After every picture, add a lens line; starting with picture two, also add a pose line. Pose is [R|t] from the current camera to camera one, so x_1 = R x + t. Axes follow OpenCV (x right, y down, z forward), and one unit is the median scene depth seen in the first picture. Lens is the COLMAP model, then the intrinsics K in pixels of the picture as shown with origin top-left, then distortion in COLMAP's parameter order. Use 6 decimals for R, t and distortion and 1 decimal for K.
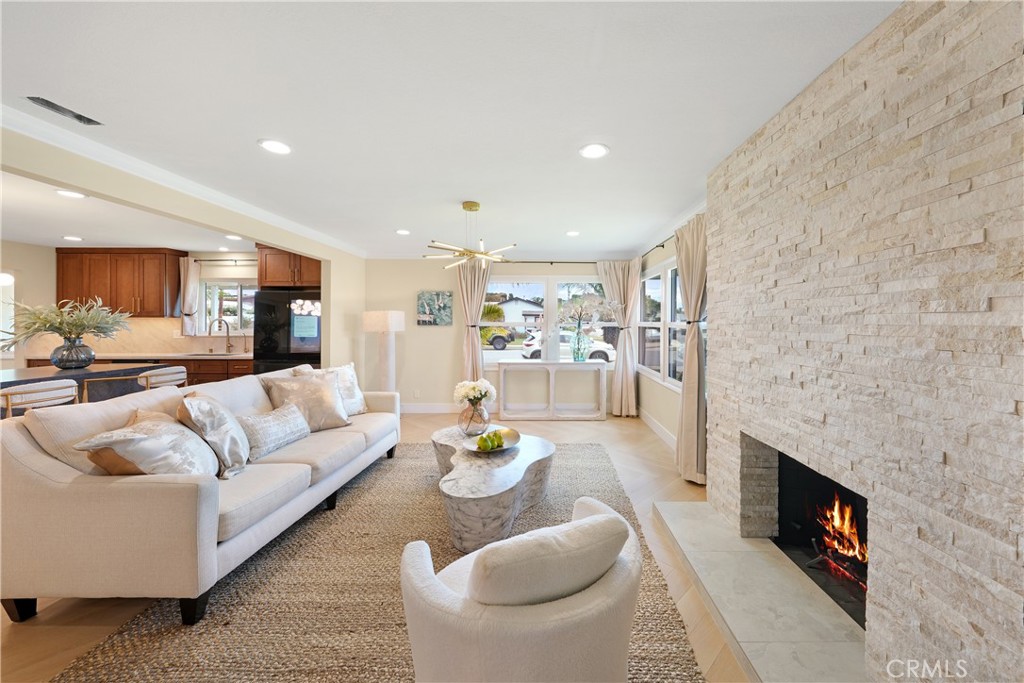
lens RADIAL K [[366.8, 0, 551.3], [0, 366.8, 324.7], [0, 0, 1]] dist [-0.002745, 0.000436]
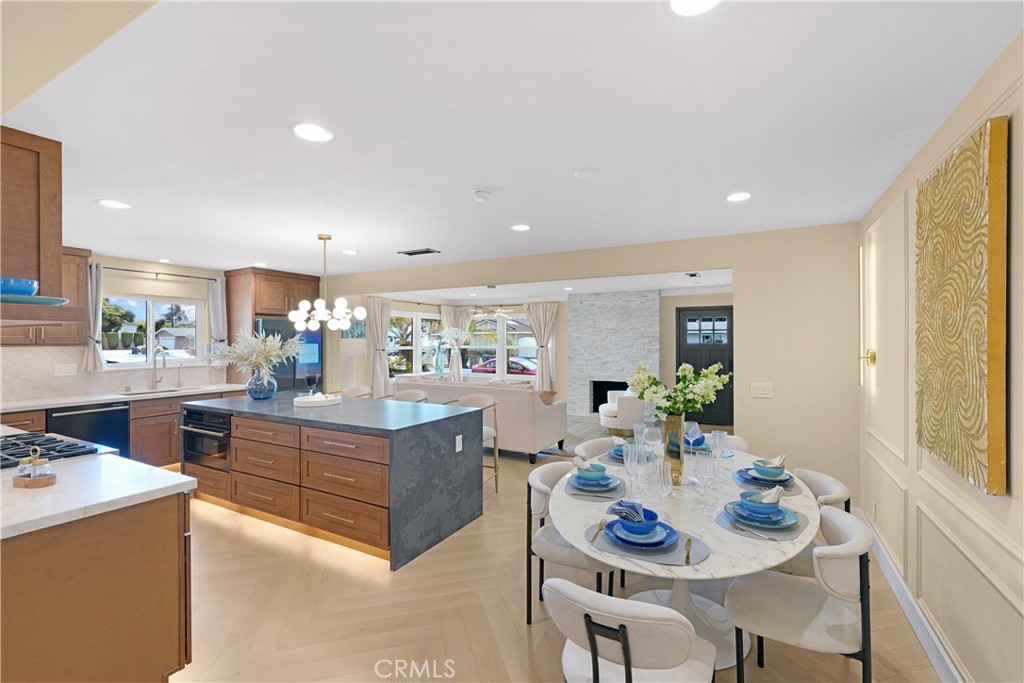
lens RADIAL K [[437.4, 0, 509.0], [0, 437.4, 342.3], [0, 0, 1]] dist [-0.002228, 0.000050]
pose [[0.503328, -0.004644, 0.864083, -2.662002], [0.003235, 0.999989, 0.003490, -0.054198], [-0.864089, 0.001038, 0.503338, -0.281172]]
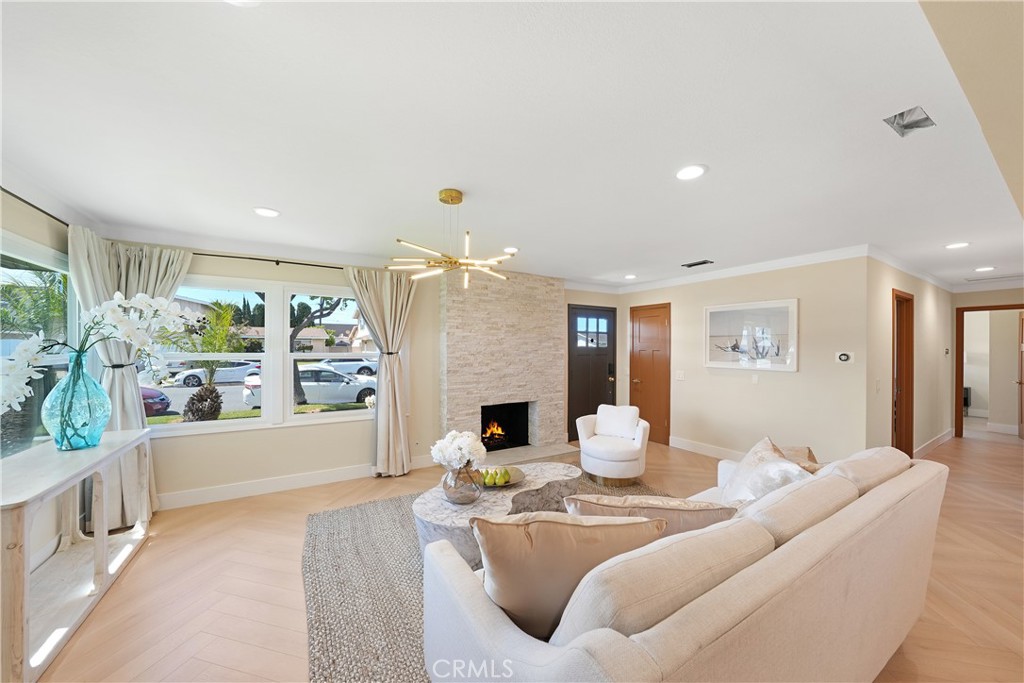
lens RADIAL K [[366.8, 0, 514.9], [0, 366.8, 349.8], [0, 0, 1]] dist [-0.002745, 0.000436]
pose [[-0.507498, -0.012059, 0.861569, -1.123572], [-0.002818, 0.999920, 0.012336, -0.042478], [-0.861649, 0.003833, -0.507491, 1.566804]]
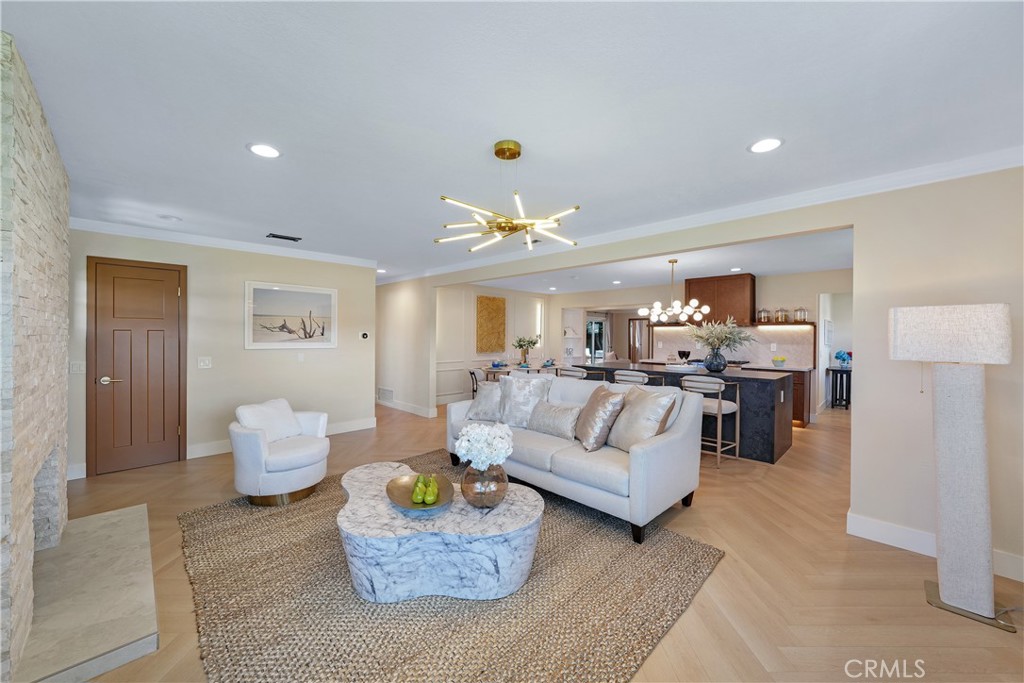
lens RADIAL K [[386.1, 0, 510.4], [0, 386.1, 330.5], [0, 0, 1]] dist [0.001252, -0.000051]
pose [[-0.732333, -0.015564, -0.680769, 0.278469], [-0.009118, 0.999873, -0.013051, -0.007867], [0.680885, -0.003350, -0.732382, 1.855394]]
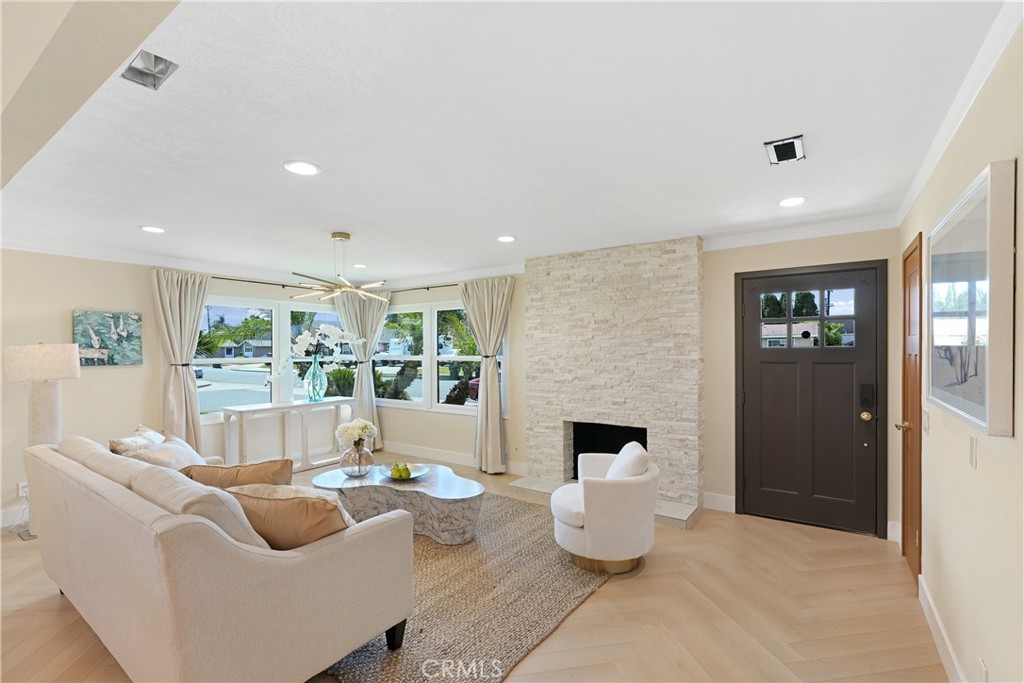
lens RADIAL K [[458.5, 0, 502.3], [0, 458.5, 356.7], [0, 0, 1]] dist [-0.009848, -0.000483]
pose [[0.591765, -0.018217, 0.805904, -1.144320], [0.011362, 0.999834, 0.014258, -0.035810], [-0.806030, 0.000719, 0.591874, -0.031370]]
